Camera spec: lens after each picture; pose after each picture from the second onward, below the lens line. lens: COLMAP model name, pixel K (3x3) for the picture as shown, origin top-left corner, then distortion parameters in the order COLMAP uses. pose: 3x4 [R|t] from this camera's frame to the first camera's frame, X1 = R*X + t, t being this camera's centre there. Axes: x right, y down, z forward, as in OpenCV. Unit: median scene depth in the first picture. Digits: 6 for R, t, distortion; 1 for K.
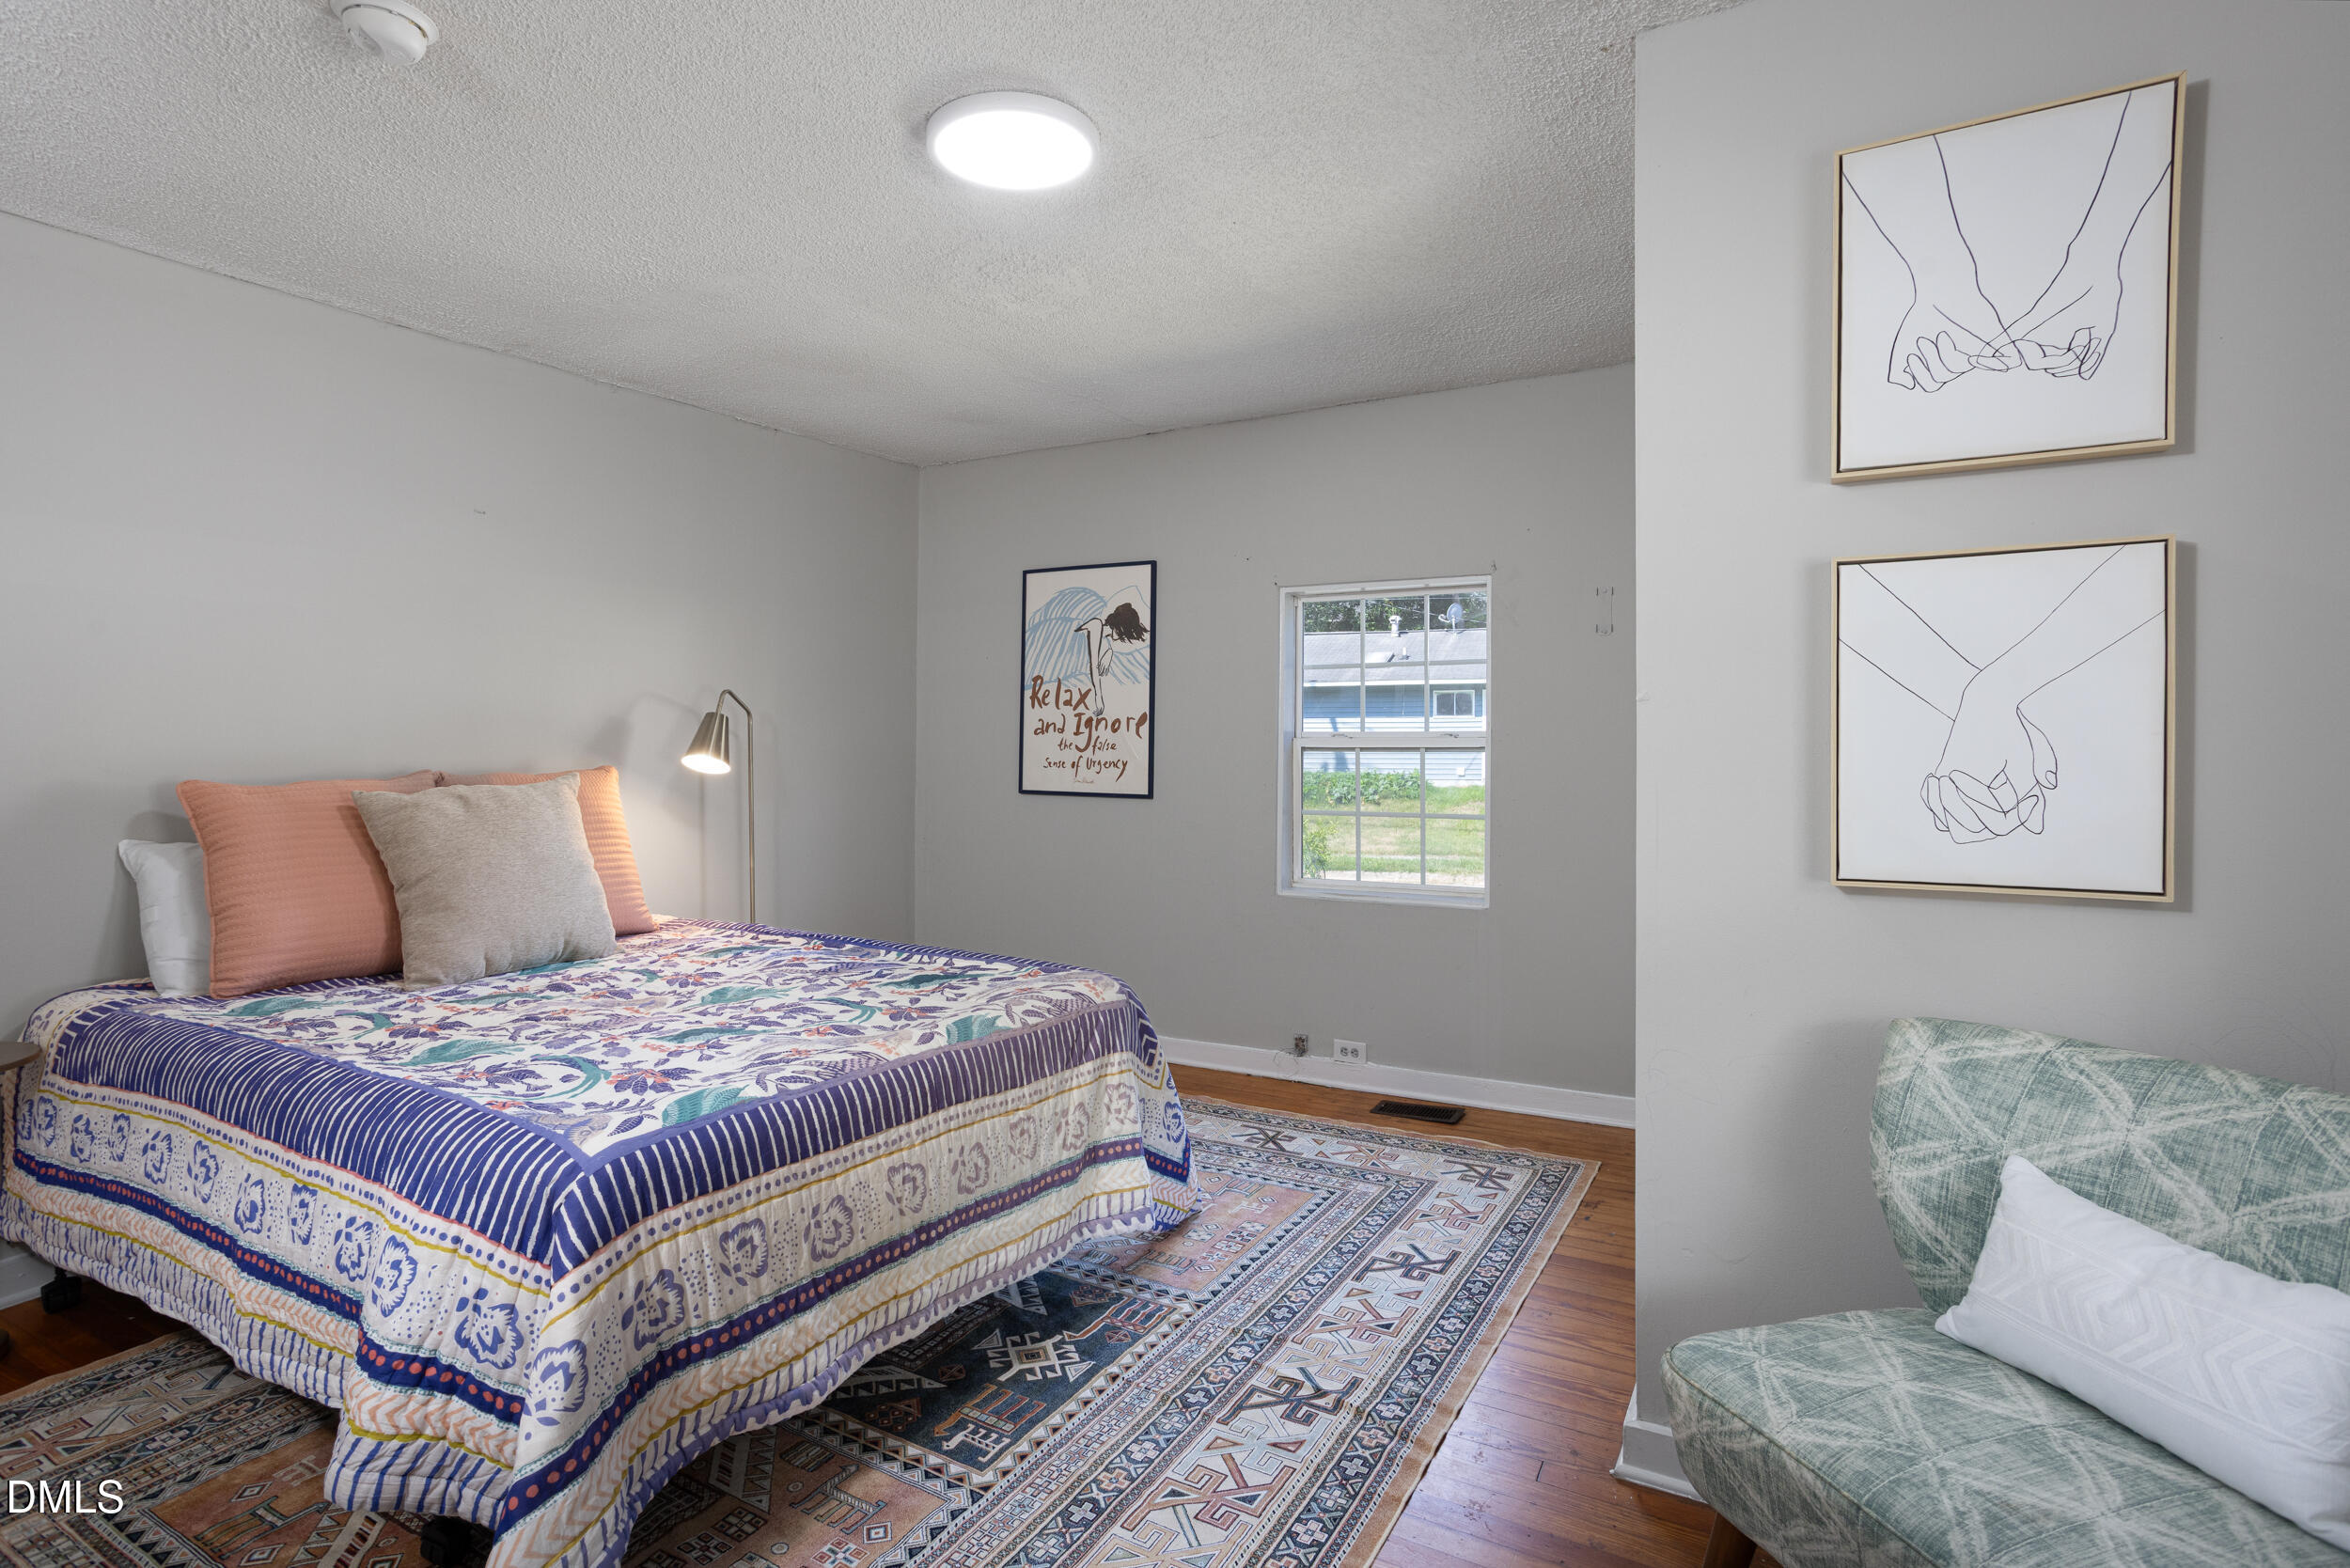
lens RADIAL K [[1170.8, 0, 1181.5], [0, 1170.8, 748.5], [0, 0, 1]] dist [-0.050164, 0.031615]
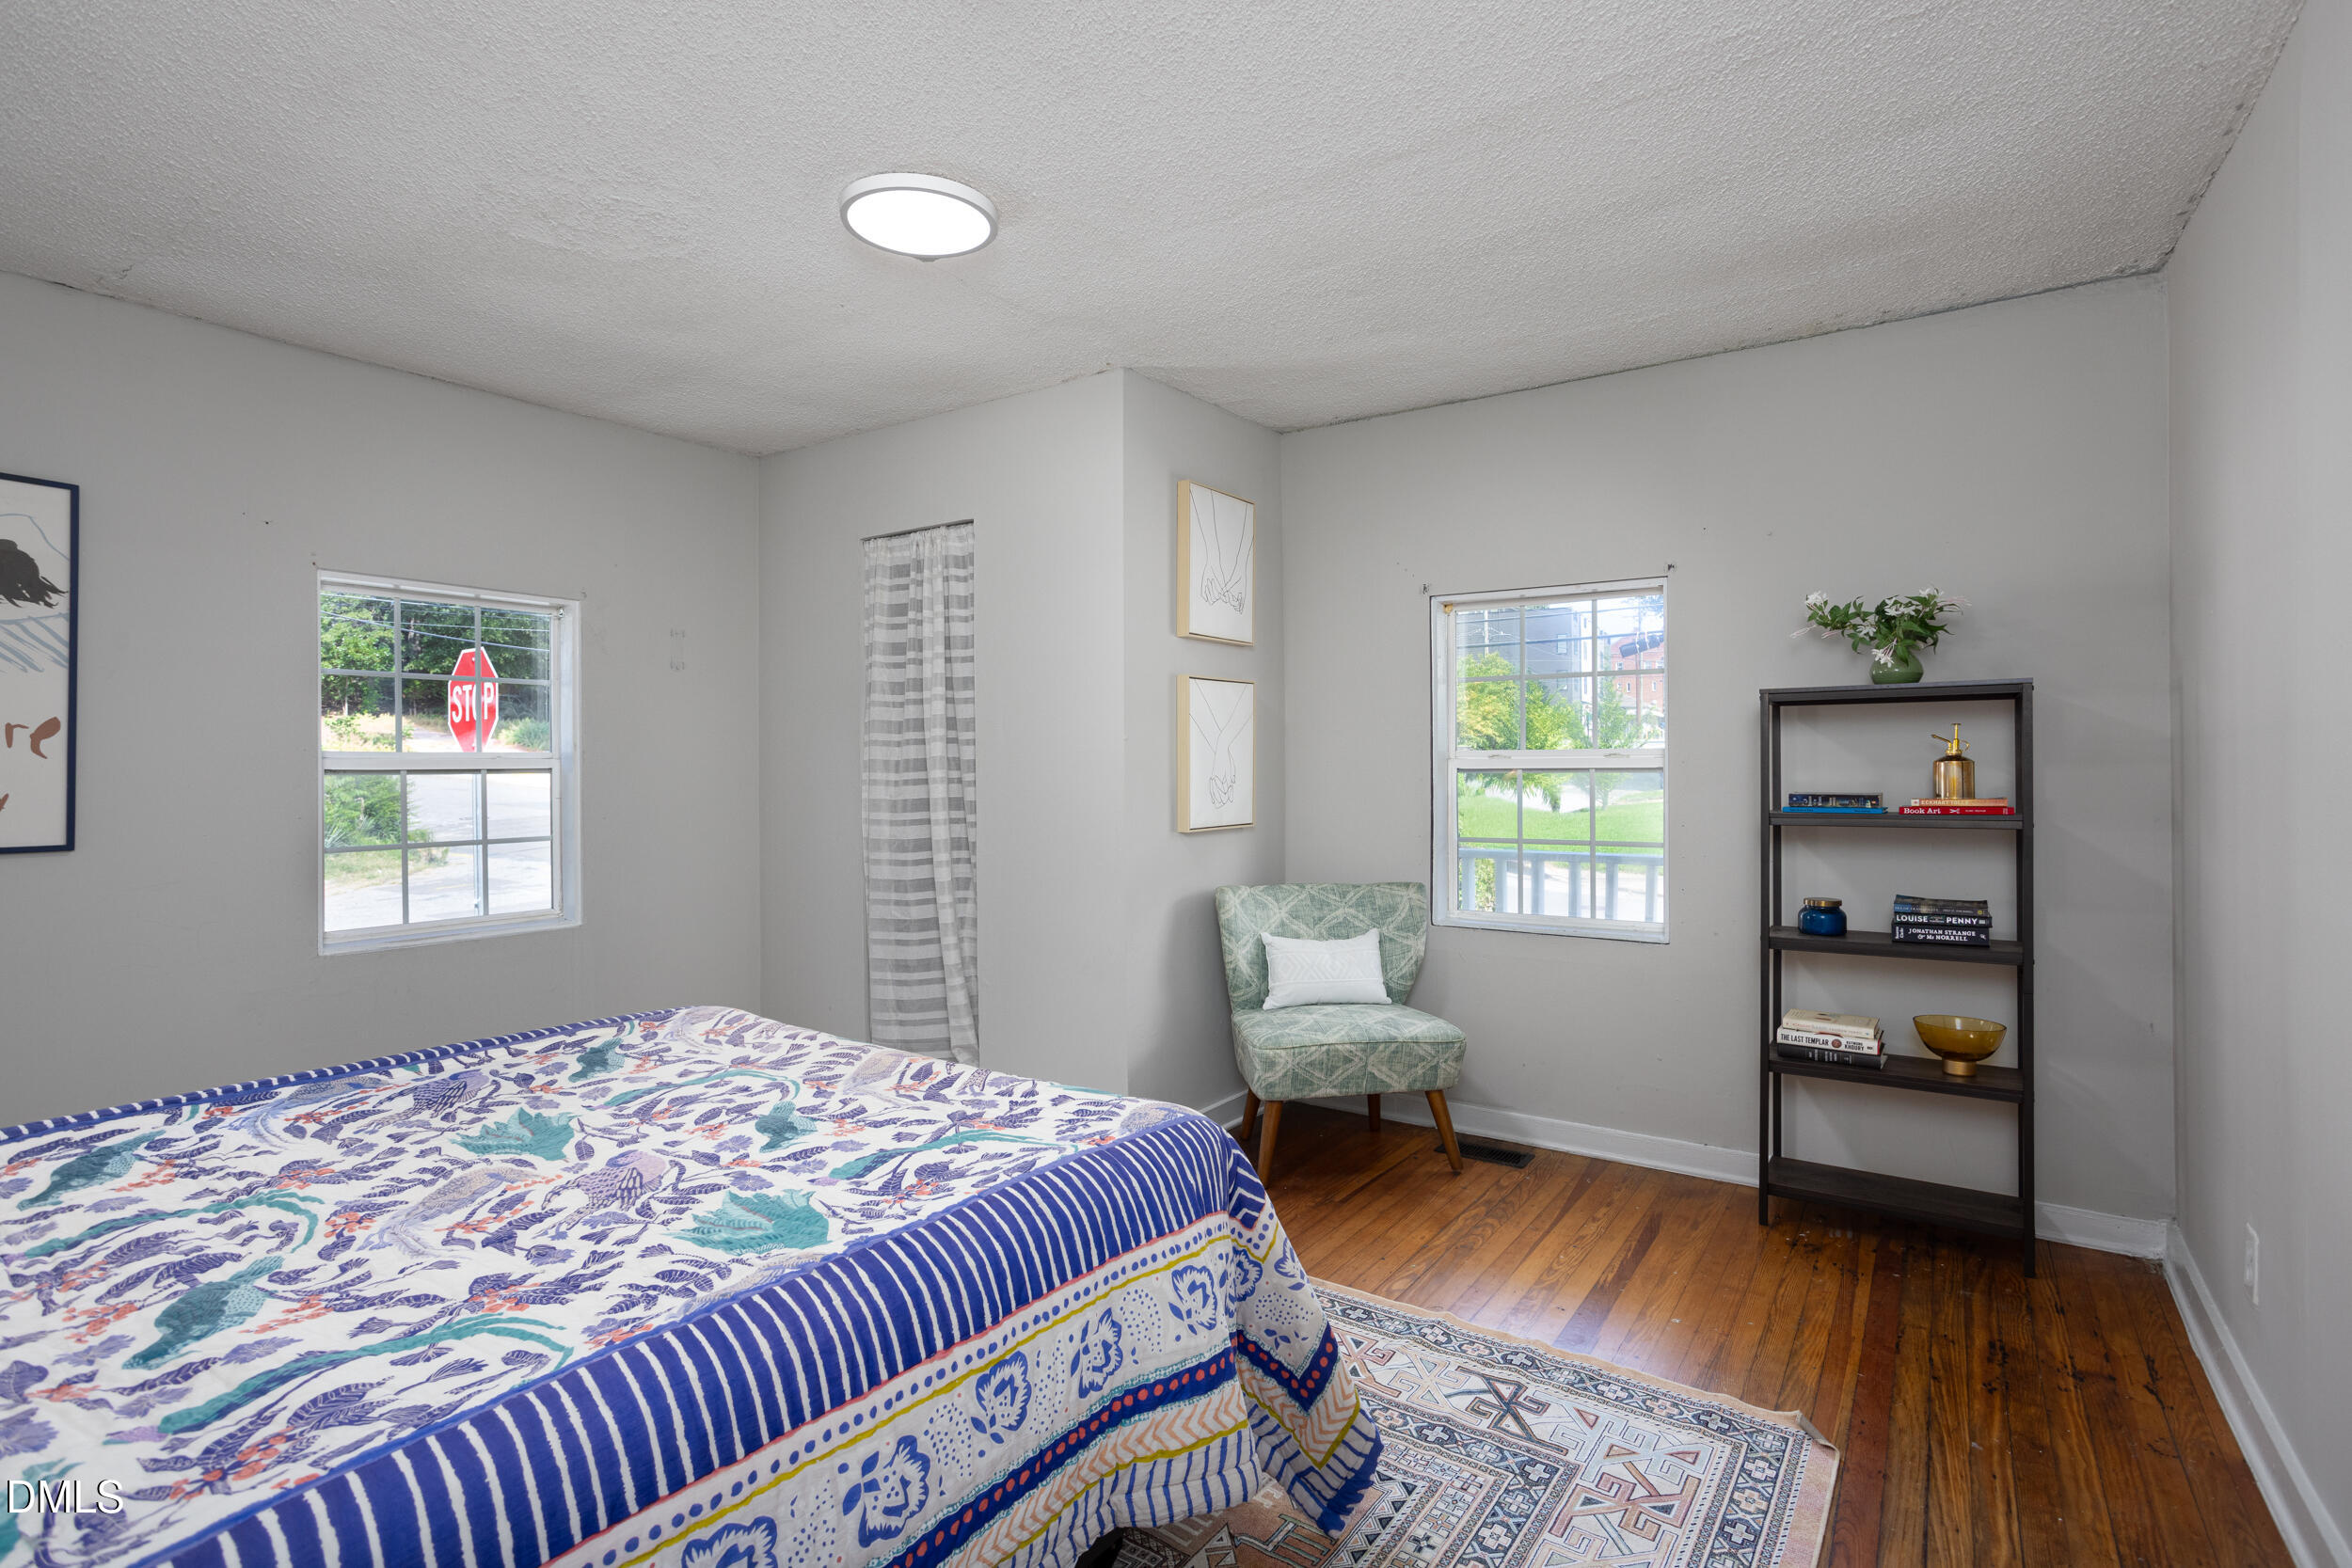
lens RADIAL K [[1171.7, 0, 1182.5], [0, 1171.7, 748.5], [0, 0, 1]] dist [-0.050164, 0.031615]
pose [[0.087876, 0.009361, 0.996087, -0.687550], [0.004793, 0.999940, -0.009820, -0.005471], [-0.996120, 0.005638, 0.087825, 0.369339]]
